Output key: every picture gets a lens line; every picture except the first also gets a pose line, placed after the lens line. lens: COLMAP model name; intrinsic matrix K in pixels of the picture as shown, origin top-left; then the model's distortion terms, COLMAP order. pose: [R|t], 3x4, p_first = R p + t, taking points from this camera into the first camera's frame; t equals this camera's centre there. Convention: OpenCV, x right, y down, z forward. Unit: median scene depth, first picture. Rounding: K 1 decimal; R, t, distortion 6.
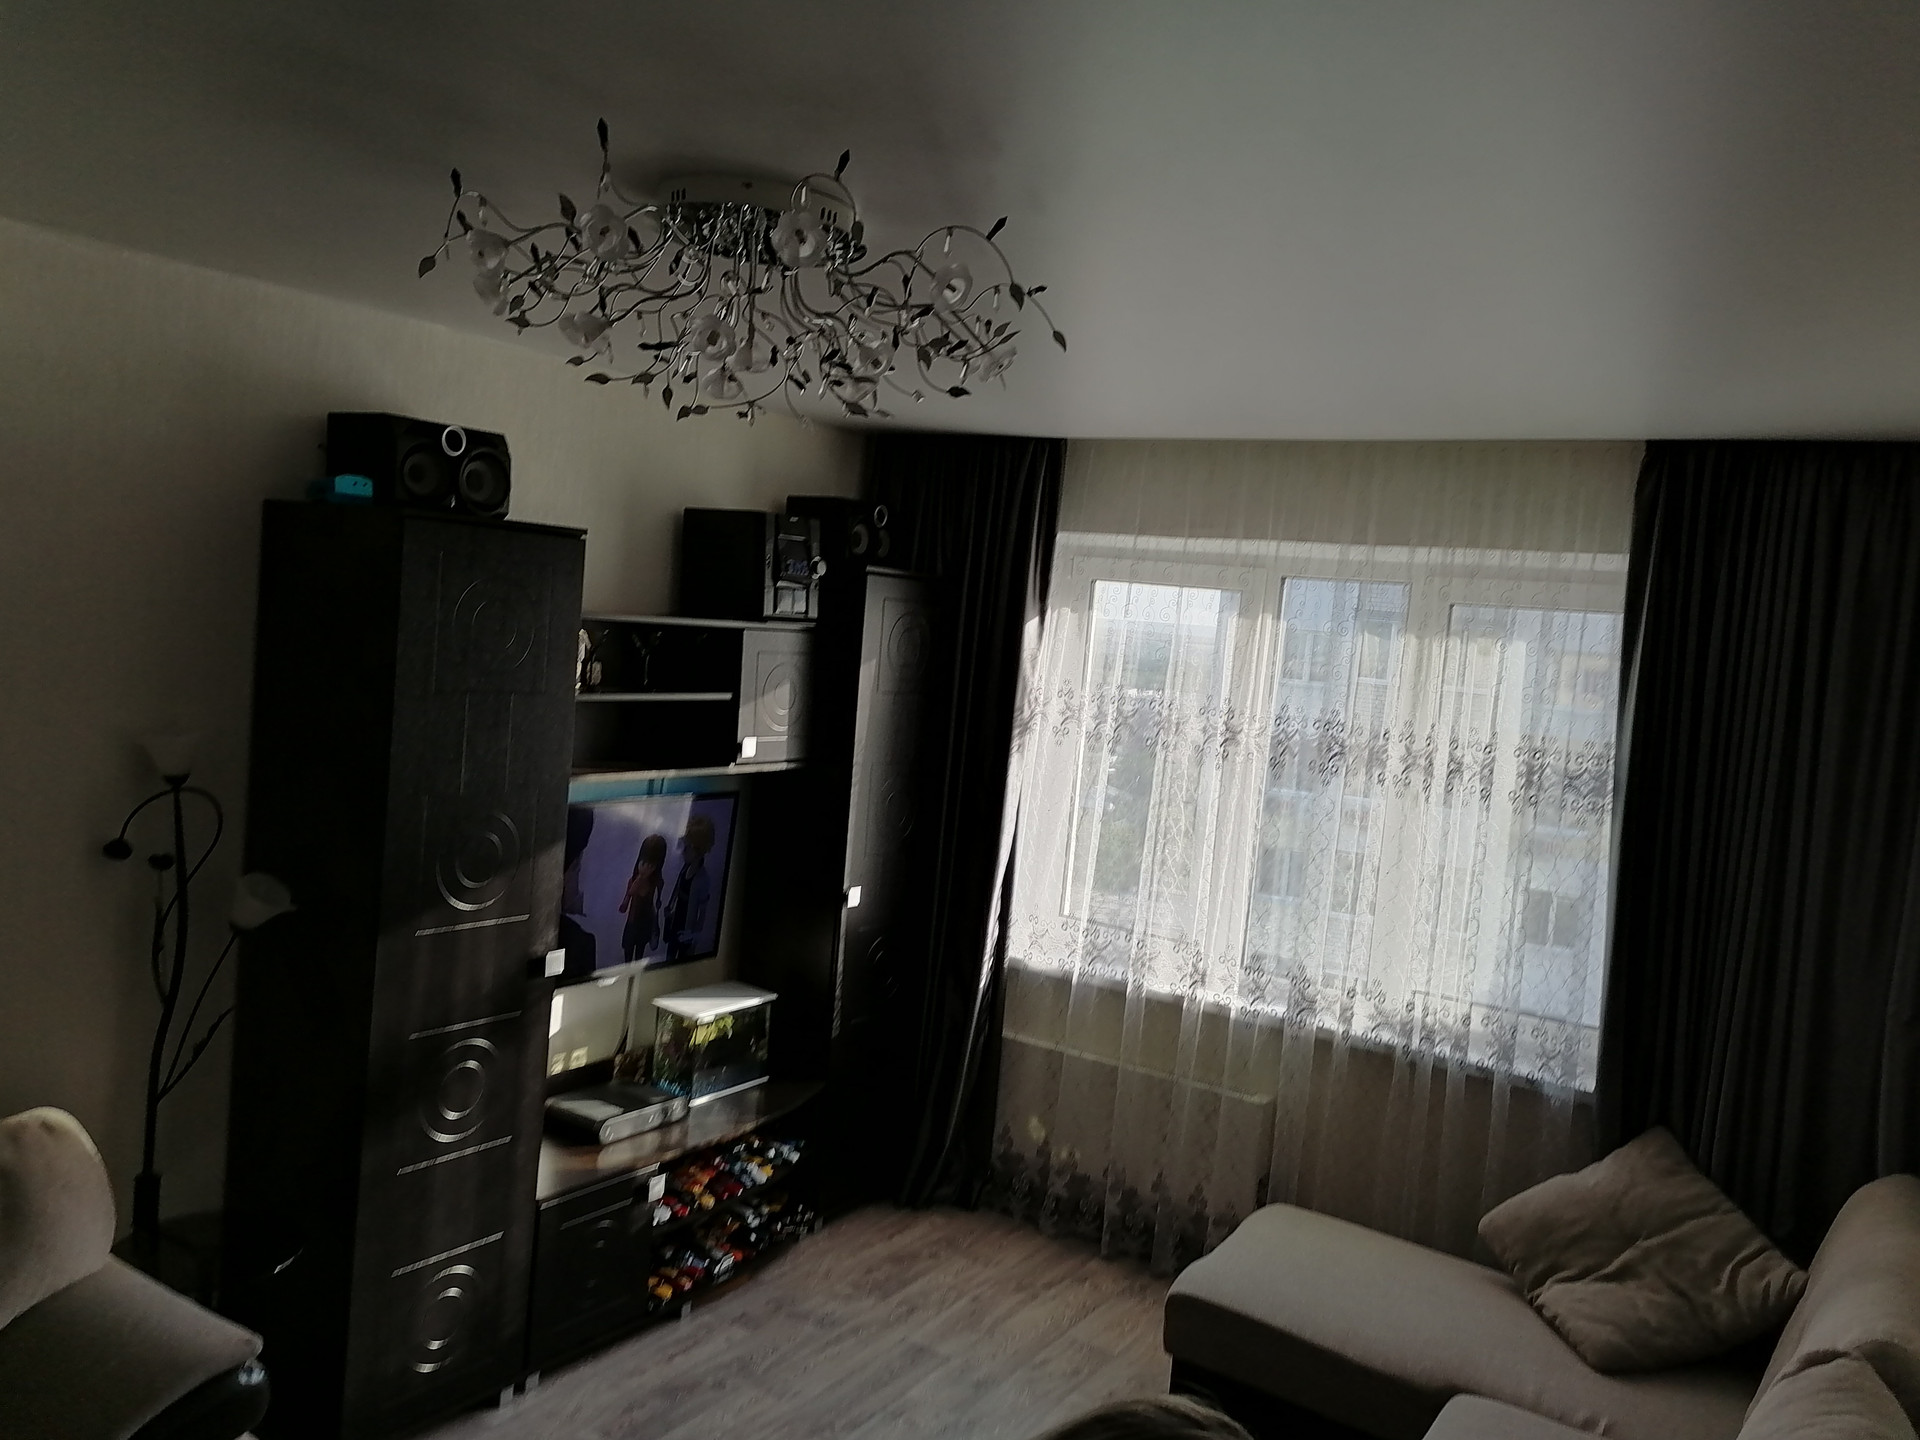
lens RADIAL K [[1432.4, 0, 960.0], [0, 1432.4, 720.0], [0, 0, 1]] dist [0.003048, 0.000140]
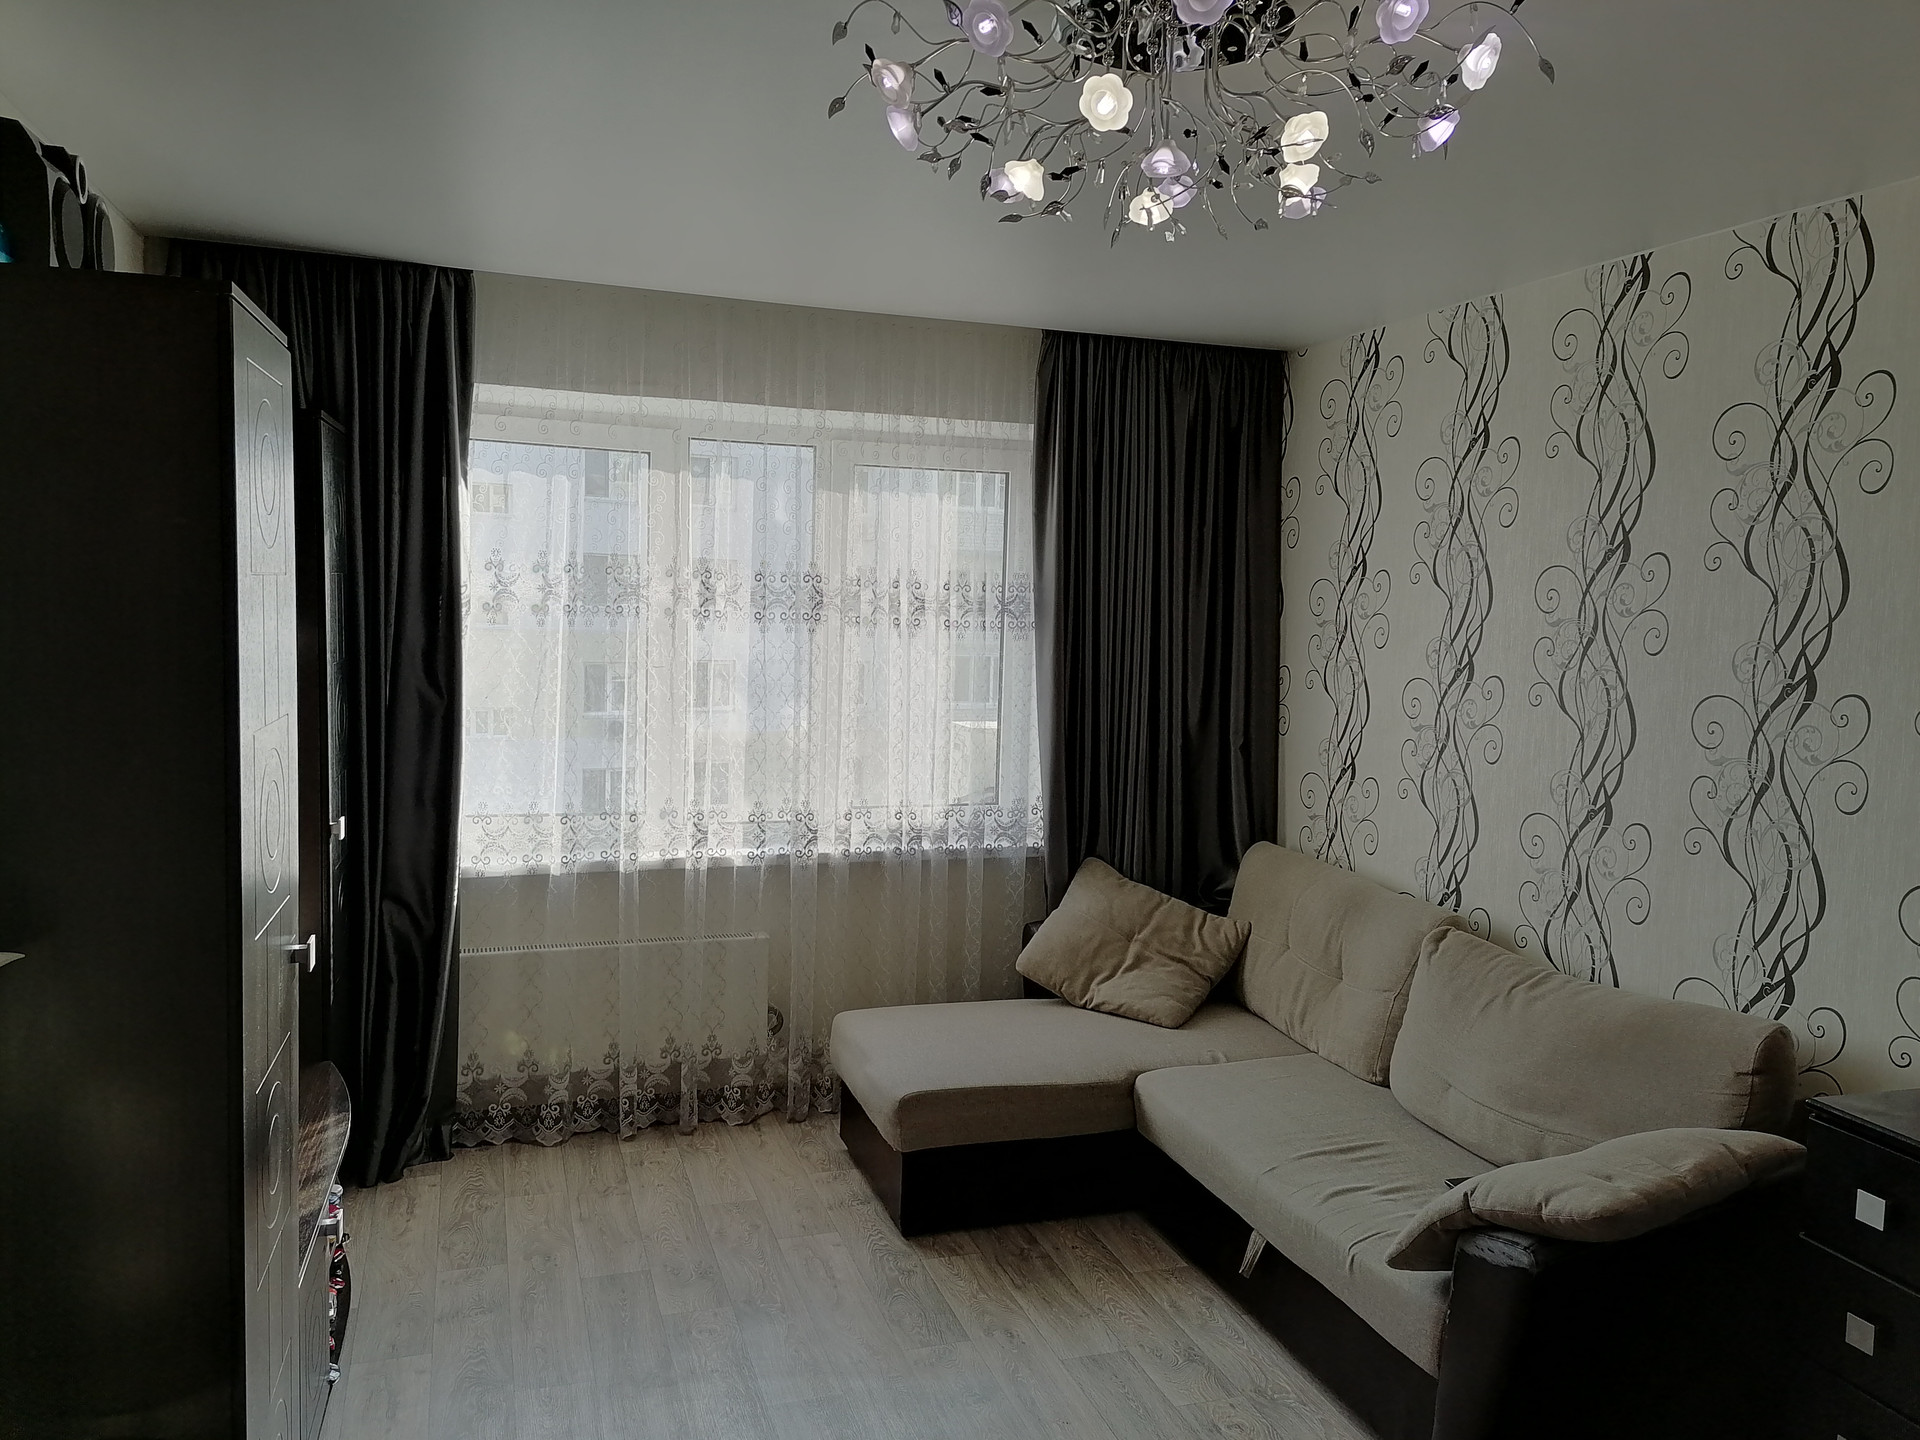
lens RADIAL K [[1505.3, 0, 960.0], [0, 1505.3, 720.0], [0, 0, 1]] dist [0.120003, -0.000678]
pose [[0.597317, -0.151813, 0.787506, -0.590699], [0.062096, 0.987728, 0.143311, -0.048459], [-0.799597, -0.036701, 0.599414, 0.218183]]
